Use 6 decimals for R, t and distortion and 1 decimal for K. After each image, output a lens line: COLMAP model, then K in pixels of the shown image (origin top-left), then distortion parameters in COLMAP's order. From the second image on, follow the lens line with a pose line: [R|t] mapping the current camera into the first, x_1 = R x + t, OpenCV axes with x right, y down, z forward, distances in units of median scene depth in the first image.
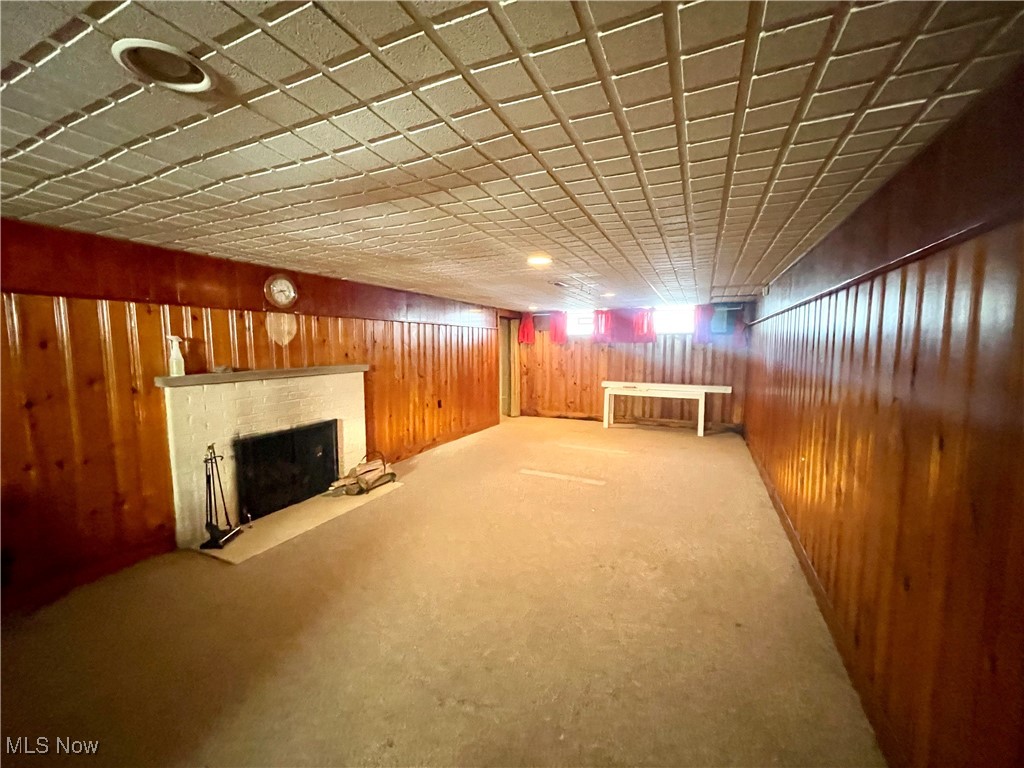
lens RADIAL K [[403.1, 0, 512.0], [0, 403.1, 384.0], [0, 0, 1]] dist [0.000442, 0.000007]
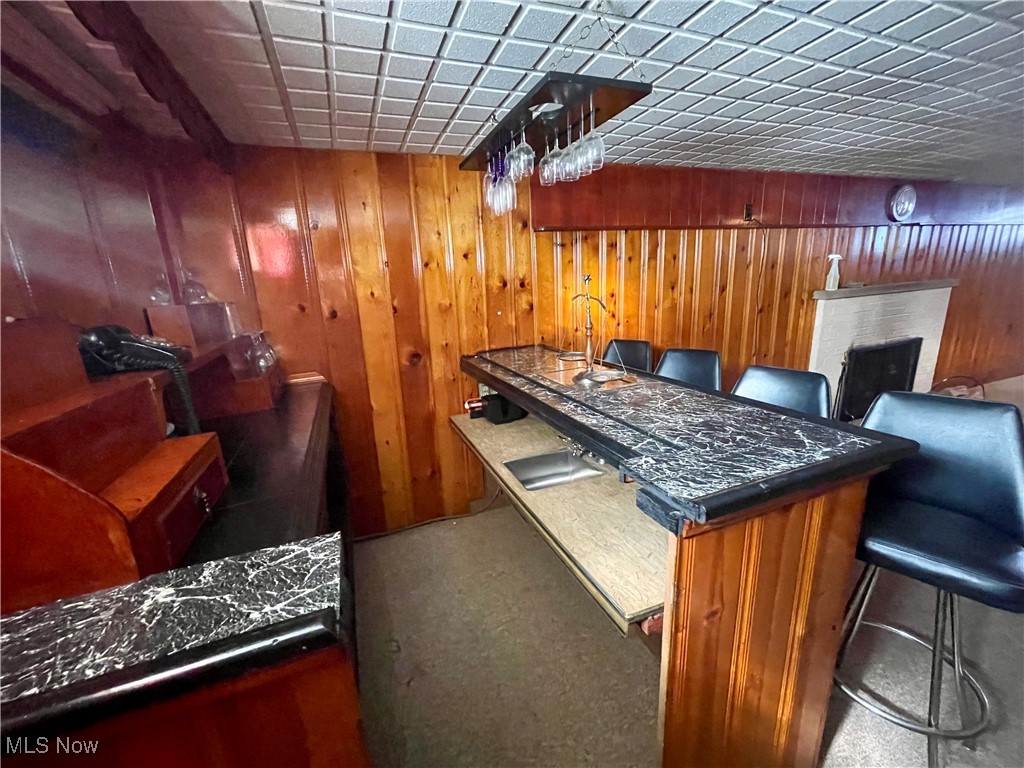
lens RADIAL K [[411.9, 0, 512.0], [0, 411.9, 384.0], [0, 0, 1]] dist [0.003015, 0.000370]
pose [[0.720731, 0.139591, -0.679015, -0.492598], [-0.015375, 0.982494, 0.185660, 0.030007], [0.693044, -0.123371, 0.710260, -0.424924]]
